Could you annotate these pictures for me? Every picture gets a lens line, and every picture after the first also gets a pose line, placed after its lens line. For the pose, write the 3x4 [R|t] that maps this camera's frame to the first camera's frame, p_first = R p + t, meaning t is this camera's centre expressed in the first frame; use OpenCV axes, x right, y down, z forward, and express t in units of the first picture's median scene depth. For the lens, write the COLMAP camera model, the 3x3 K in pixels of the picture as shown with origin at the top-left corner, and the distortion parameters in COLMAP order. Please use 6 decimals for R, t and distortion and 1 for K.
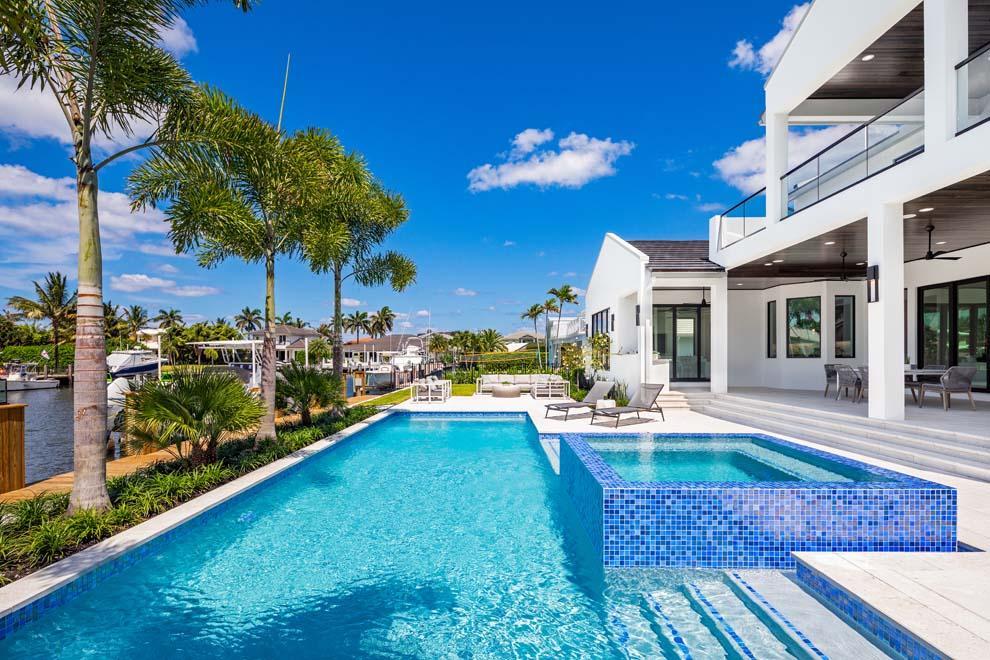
lens RADIAL K [[478.7, 0, 481.5], [0, 478.7, 350.6], [0, 0, 1]] dist [-0.001639, -0.000440]
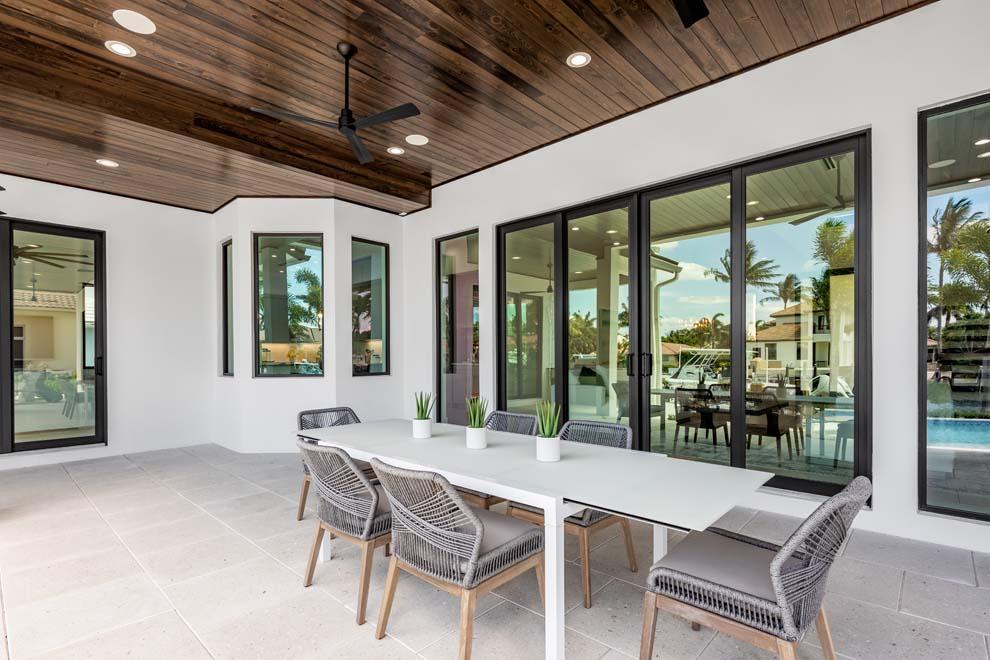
lens RADIAL K [[478.7, 0, 501.8], [0, 478.7, 354.9], [0, 0, 1]] dist [-0.001639, -0.000440]
pose [[0.649066, -0.009249, 0.760676, 0.397971], [-0.004375, 0.999864, 0.015890, -0.010311], [-0.760720, -0.013642, 0.648937, 0.489691]]
